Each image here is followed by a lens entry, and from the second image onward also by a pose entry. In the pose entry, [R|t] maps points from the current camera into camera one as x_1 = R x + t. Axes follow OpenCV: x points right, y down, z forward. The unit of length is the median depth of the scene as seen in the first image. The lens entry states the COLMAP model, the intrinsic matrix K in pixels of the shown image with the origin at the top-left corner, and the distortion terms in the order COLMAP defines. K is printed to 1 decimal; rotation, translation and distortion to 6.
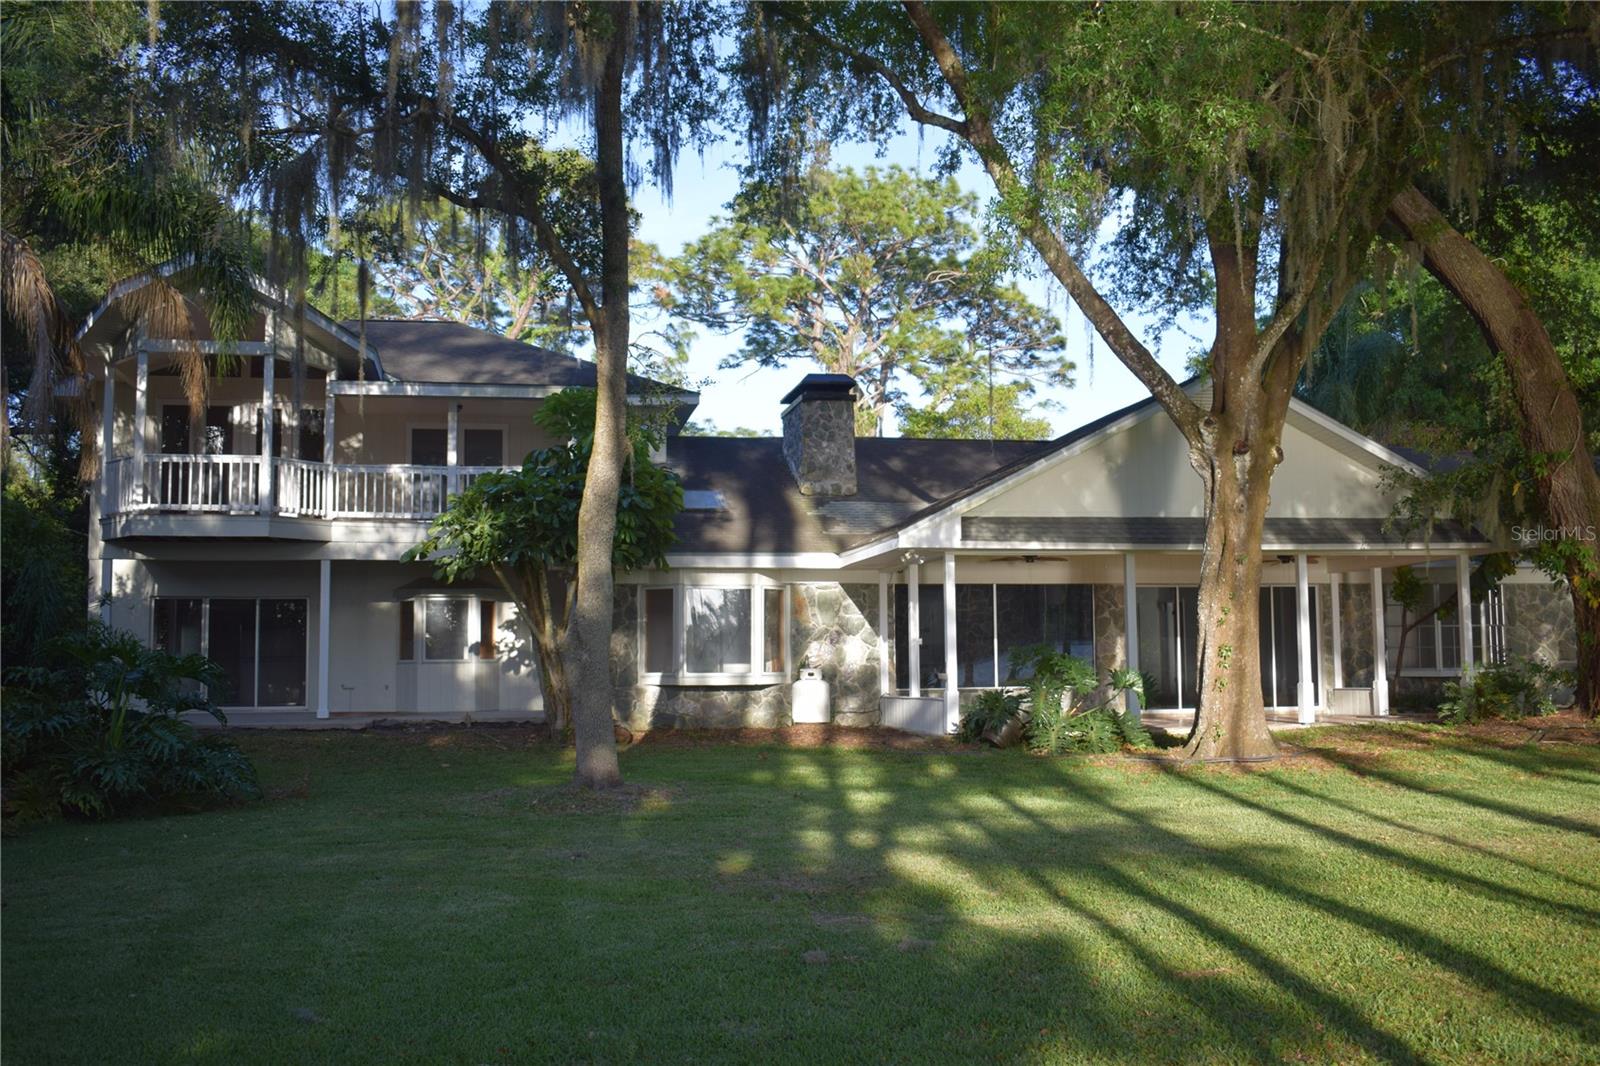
lens RADIAL K [[1666.0, 0, 798.2], [0, 1666.0, 533.3], [0, 0, 1]] dist [0.018857, 0.000000]
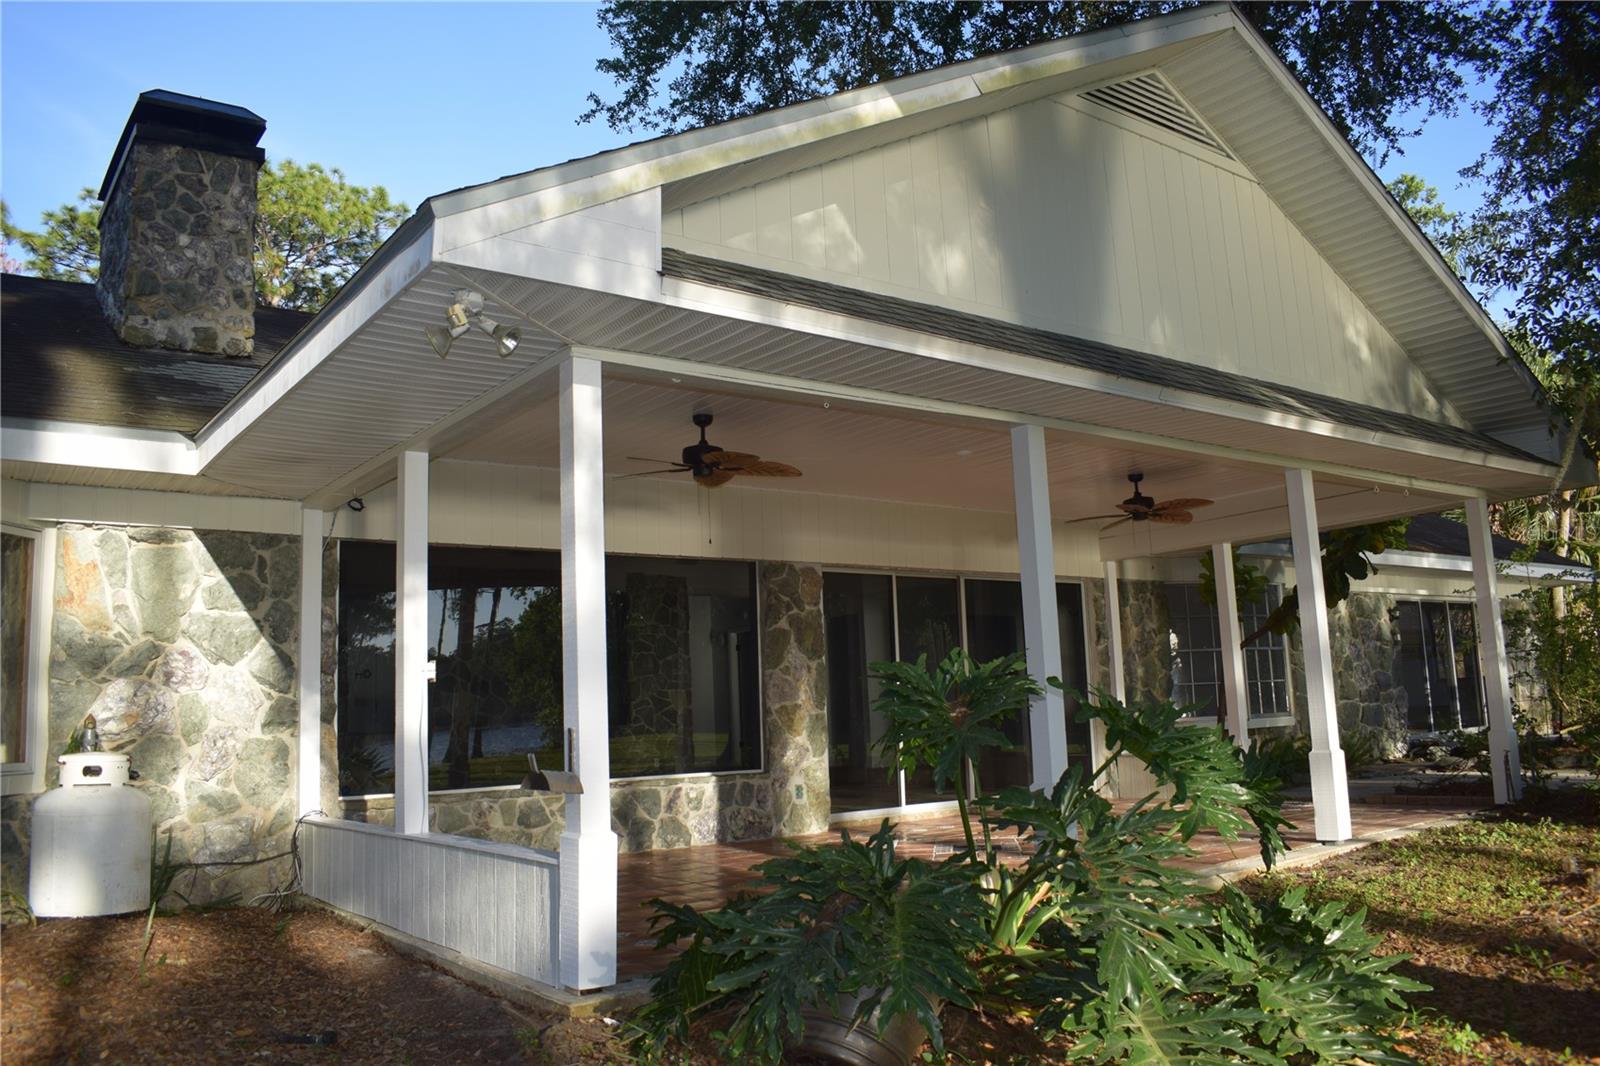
lens RADIAL K [[1262.0, 0, 797.8], [0, 1262.0, 523.9], [0, 0, 1]] dist [-0.090706, -0.007544]
pose [[0.899812, 0.043027, 0.434150, 0.024652], [-0.006128, 0.996273, -0.086035, 0.049824], [-0.436234, 0.074755, 0.896723, 0.643373]]
